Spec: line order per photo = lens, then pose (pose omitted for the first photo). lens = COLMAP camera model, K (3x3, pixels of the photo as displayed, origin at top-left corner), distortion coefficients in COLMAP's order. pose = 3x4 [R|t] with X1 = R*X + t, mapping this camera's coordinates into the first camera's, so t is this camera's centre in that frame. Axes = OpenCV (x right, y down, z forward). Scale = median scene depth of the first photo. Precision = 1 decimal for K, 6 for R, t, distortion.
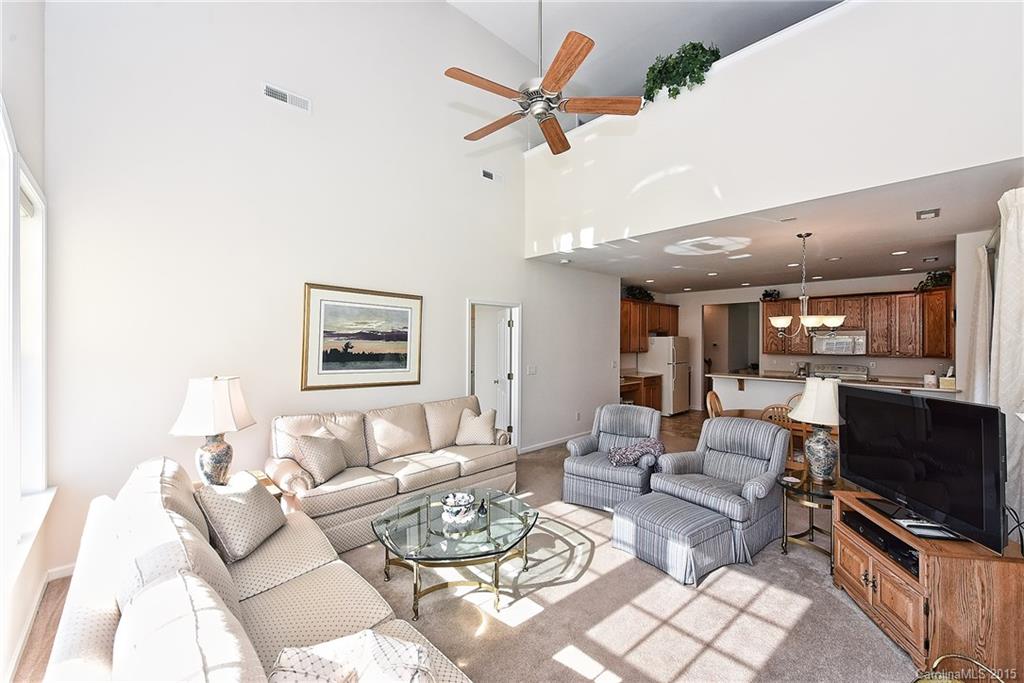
lens RADIAL K [[424.1, 0, 512.0], [0, 424.1, 341.5], [0, 0, 1]] dist [0.000433, -0.000003]
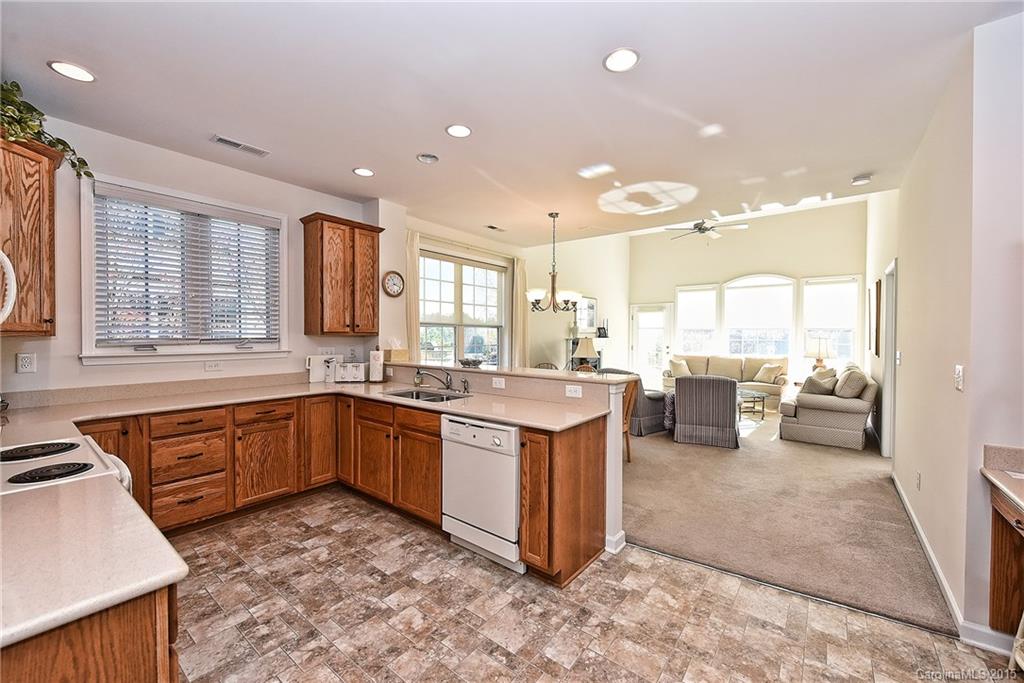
lens RADIAL K [[397.9, 0, 514.3], [0, 397.9, 344.2], [0, 0, 1]] dist [-0.011569, -0.000097]
pose [[-0.990109, -0.001507, -0.140293, 1.206887], [-0.005664, 0.999557, 0.029231, 0.062609], [0.140186, 0.029737, -0.989678, 2.605762]]
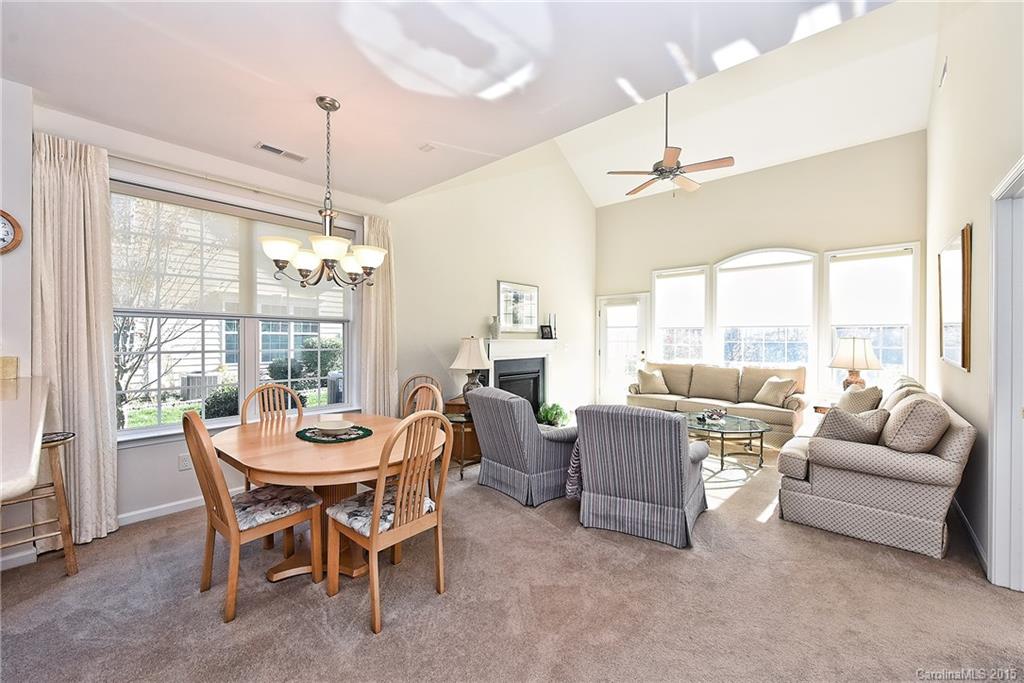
lens RADIAL K [[402.2, 0, 516.8], [0, 402.2, 340.5], [0, 0, 1]] dist [0.000404, -0.000140]
pose [[-0.995492, -0.003063, -0.094795, 0.637354], [-0.003969, 0.999948, 0.009373, 0.079594], [0.094761, 0.009707, -0.995453, 2.066273]]
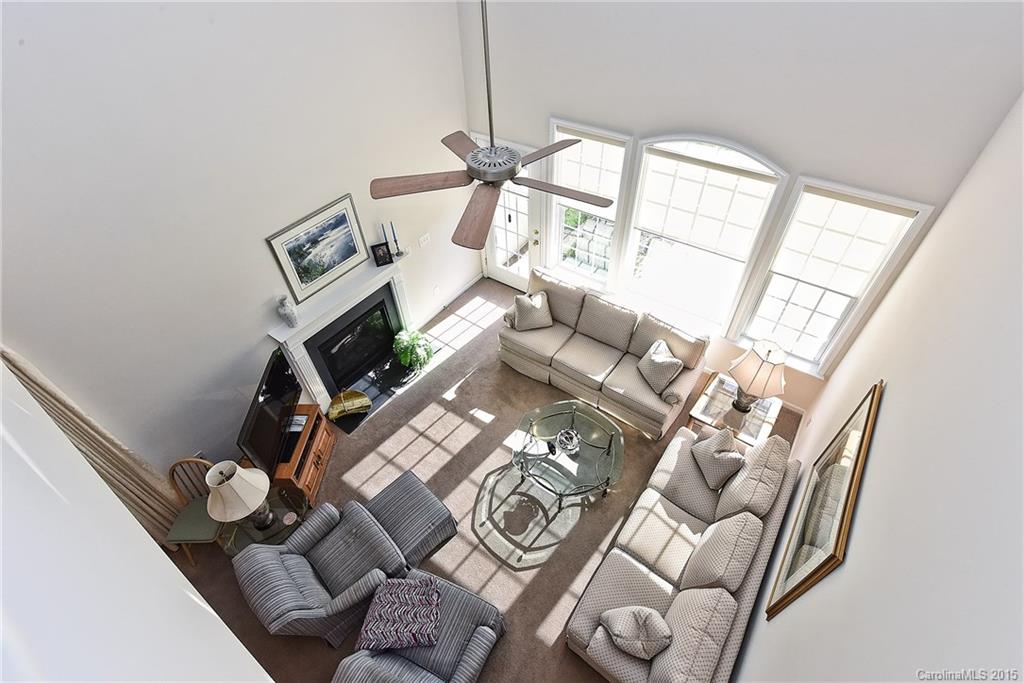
lens RADIAL K [[473.6, 0, 512.0], [0, 473.6, 341.5], [0, 0, 1]] dist [-0.000841, 0.000059]
pose [[-0.980828, 0.157651, -0.114551, 0.149663], [0.029586, 0.701476, 0.712079, -0.773113], [0.192614, 0.695038, -0.692691, 1.528635]]
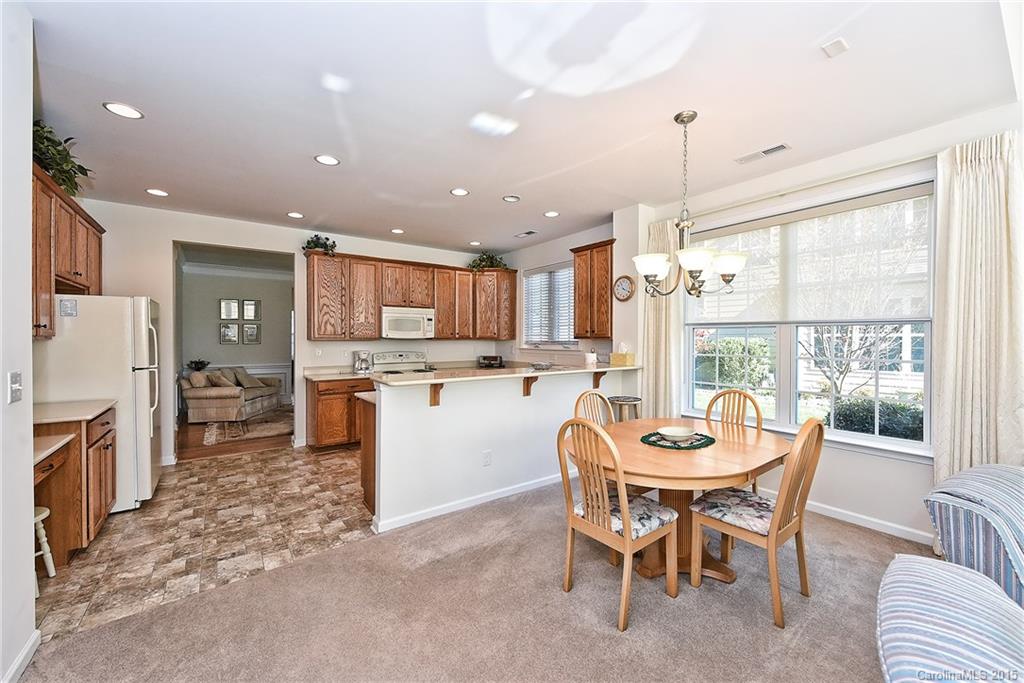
lens RADIAL K [[402.2, 0, 516.8], [0, 402.2, 340.5], [0, 0, 1]] dist [0.000404, -0.000140]
pose [[0.120993, -0.007287, 0.992627, 0.149172], [0.006660, 0.999957, 0.006529, 0.065841], [-0.992631, 0.005821, 0.121037, 1.548031]]
